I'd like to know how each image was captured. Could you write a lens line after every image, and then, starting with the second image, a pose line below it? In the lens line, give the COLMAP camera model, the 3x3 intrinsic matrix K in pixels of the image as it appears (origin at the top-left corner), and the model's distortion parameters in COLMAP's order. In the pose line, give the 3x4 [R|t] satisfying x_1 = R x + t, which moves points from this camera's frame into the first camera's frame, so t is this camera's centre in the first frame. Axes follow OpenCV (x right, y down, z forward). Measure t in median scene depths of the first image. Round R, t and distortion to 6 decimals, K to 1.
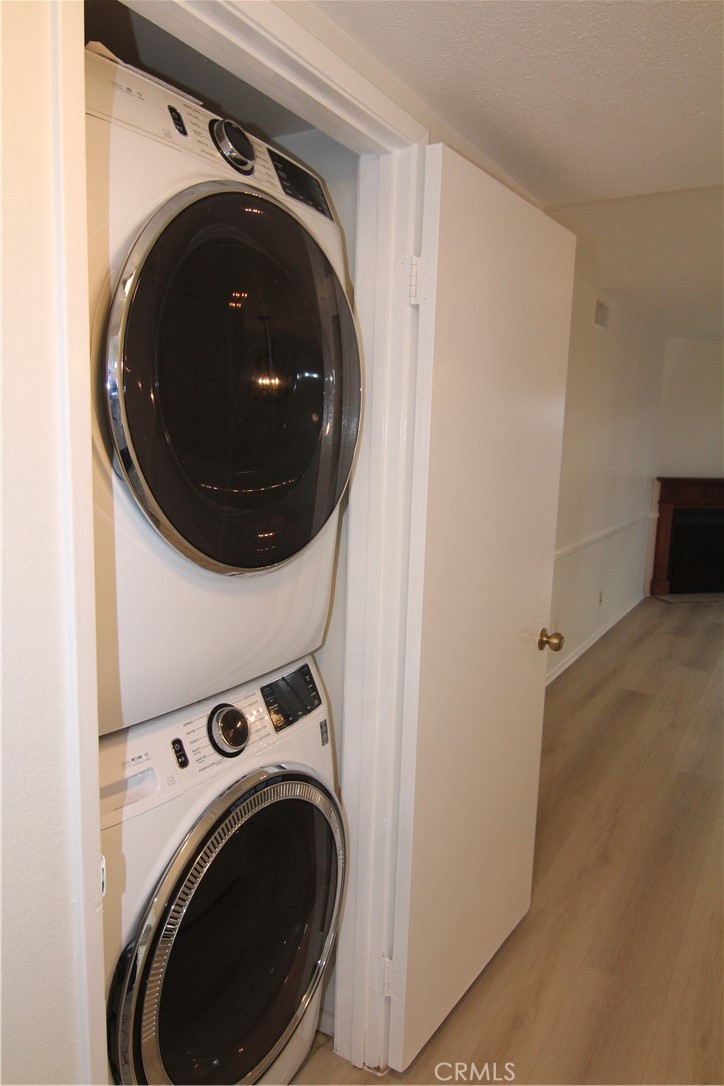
lens RADIAL K [[755.5, 0, 367.0], [0, 755.5, 535.6], [0, 0, 1]] dist [0.007001, -0.015347]
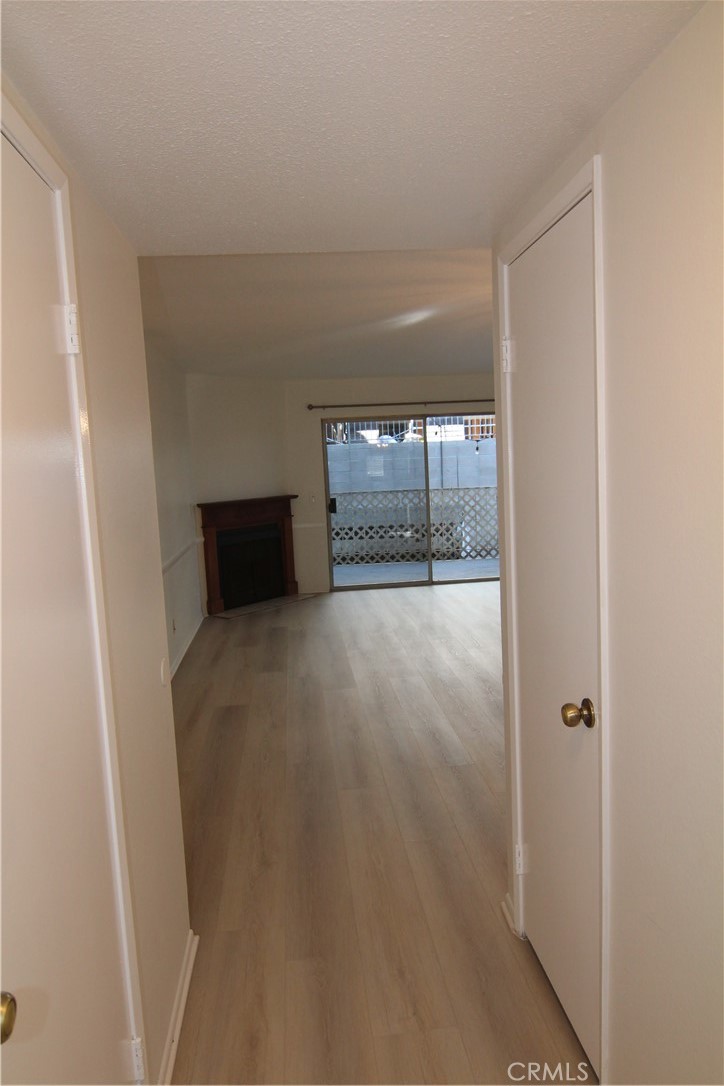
lens RADIAL K [[755.5, 0, 372.8], [0, 755.5, 538.4], [0, 0, 1]] dist [0.007001, -0.015347]
pose [[0.796111, -0.135903, 0.589693, -0.051922], [0.157716, 0.987376, 0.014631, -0.006471], [-0.584237, 0.081356, 0.807495, 0.004609]]
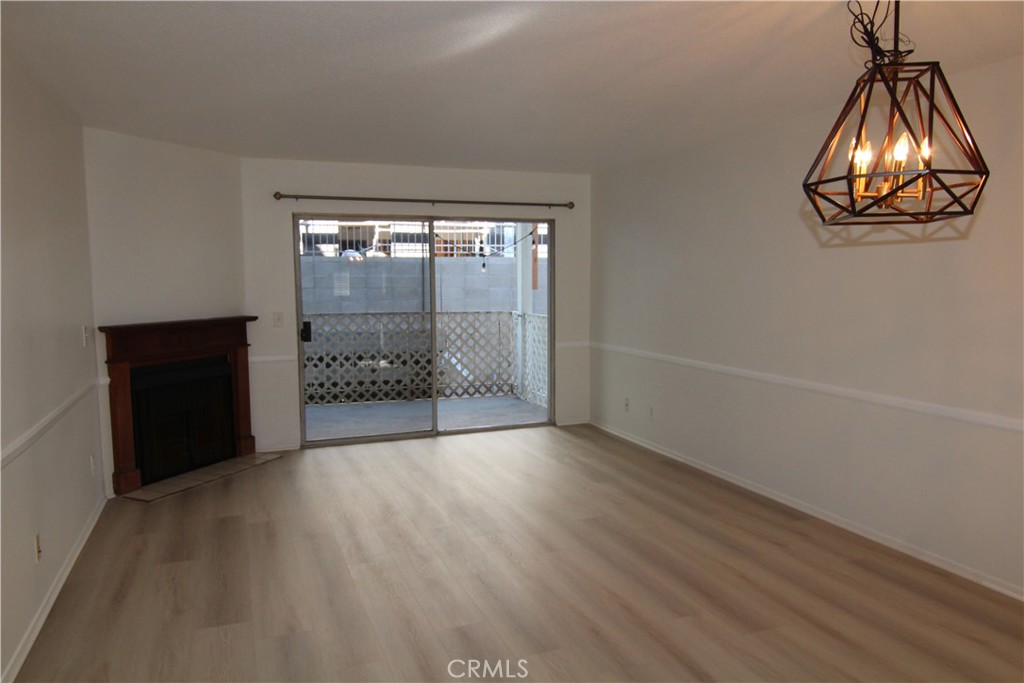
lens RADIAL K [[731.5, 0, 512.2], [0, 731.5, 343.0], [0, 0, 1]] dist [0.006245, -0.027064]
pose [[0.616746, -0.111757, 0.779188, 0.094064], [0.140177, 0.989641, 0.030989, -0.030350], [-0.774580, 0.090112, 0.626023, 0.290195]]
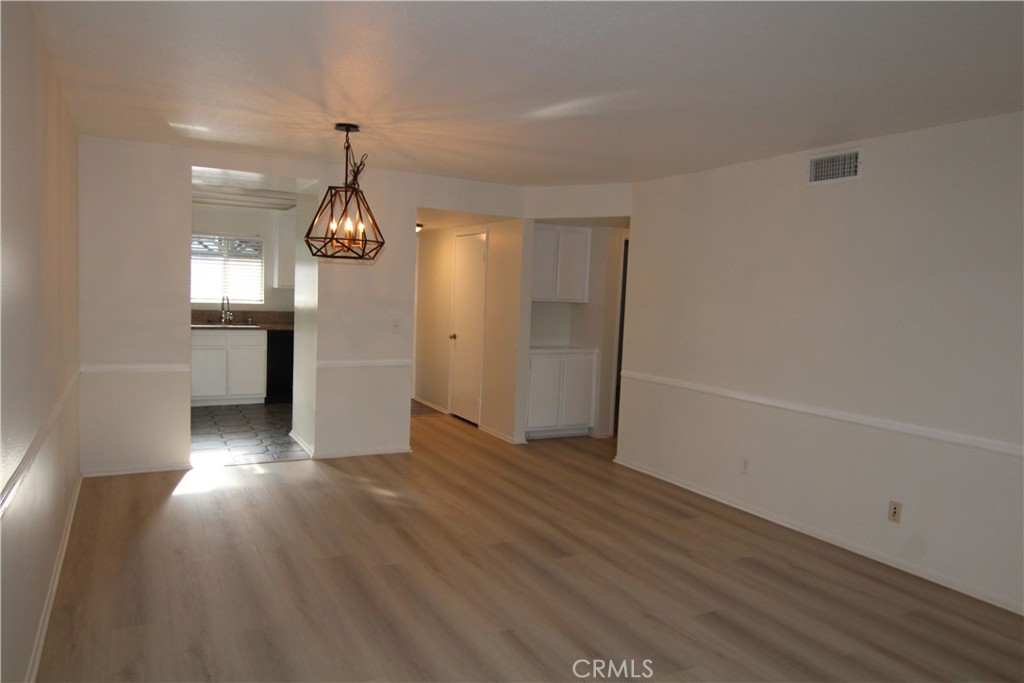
lens RADIAL K [[712.4, 0, 512.0], [0, 712.4, 342.2], [0, 0, 1]] dist [0.007001, -0.015347]
pose [[-0.514846, 0.003484, -0.857276, 0.891613], [-0.182334, 0.976667, 0.113471, -0.074310], [0.837668, 0.214731, -0.502198, 0.806278]]
